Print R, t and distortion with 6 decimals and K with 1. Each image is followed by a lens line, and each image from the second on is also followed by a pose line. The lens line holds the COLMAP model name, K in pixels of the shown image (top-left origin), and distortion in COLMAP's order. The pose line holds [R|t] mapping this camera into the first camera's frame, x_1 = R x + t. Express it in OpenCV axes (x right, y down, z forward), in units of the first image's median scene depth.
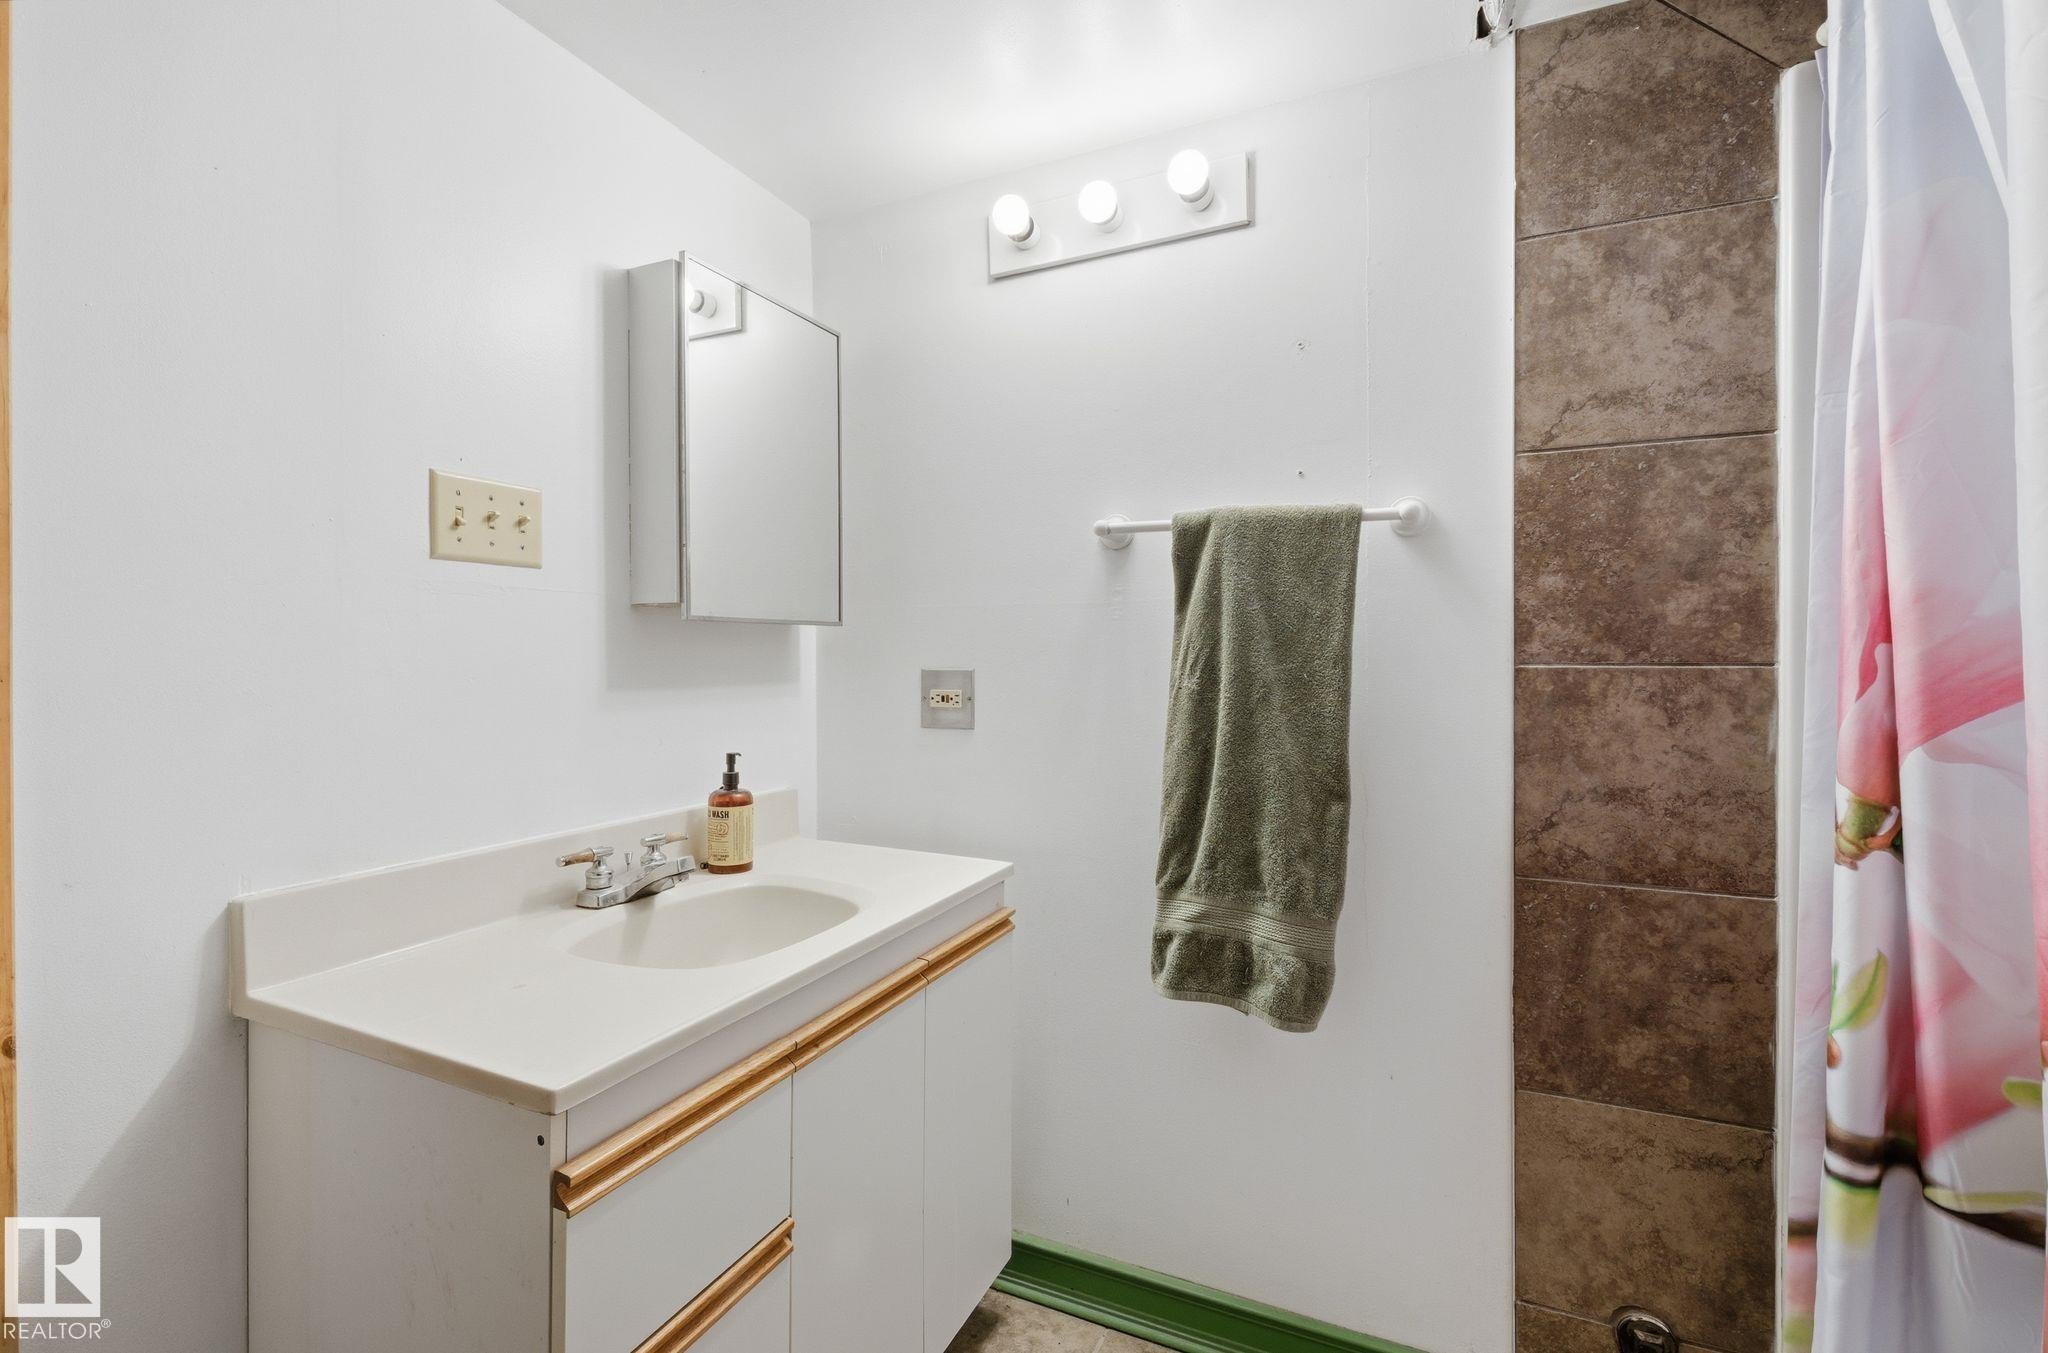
lens RADIAL K [[933.7, 0, 1014.5], [0, 933.7, 665.5], [0, 0, 1]] dist [0.000580, -0.000825]
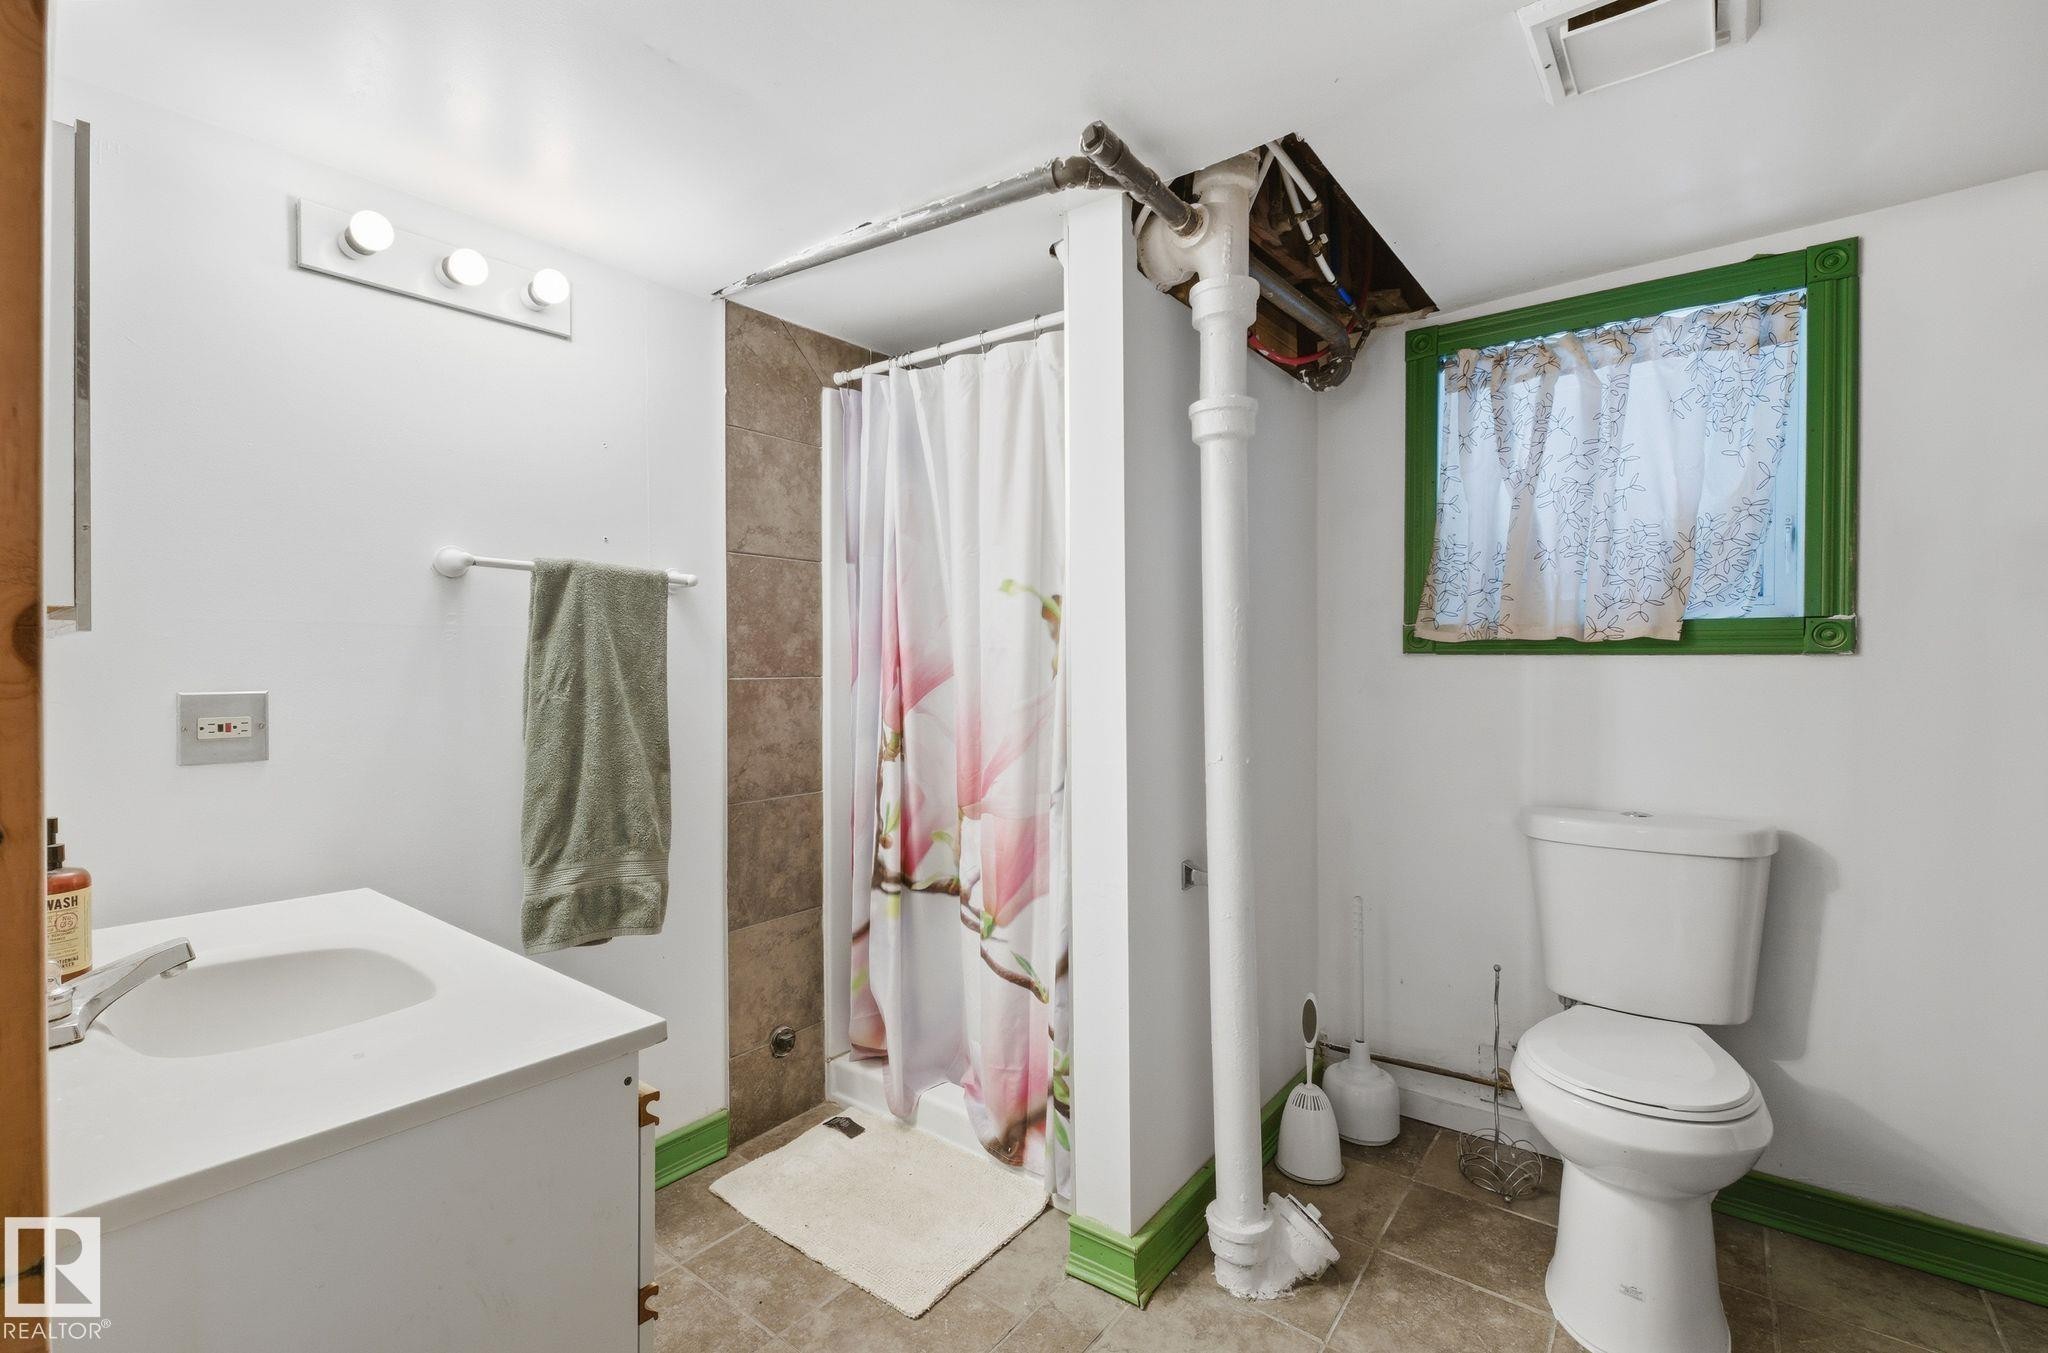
lens RADIAL K [[933.7, 0, 1015.3], [0, 933.7, 672.3], [0, 0, 1]] dist [0.000580, -0.000825]
pose [[0.197836, -0.008345, 0.980200, -1.026462], [0.011830, 0.999911, 0.006125, -0.015630], [-0.980164, 0.010384, 0.197917, 0.168404]]
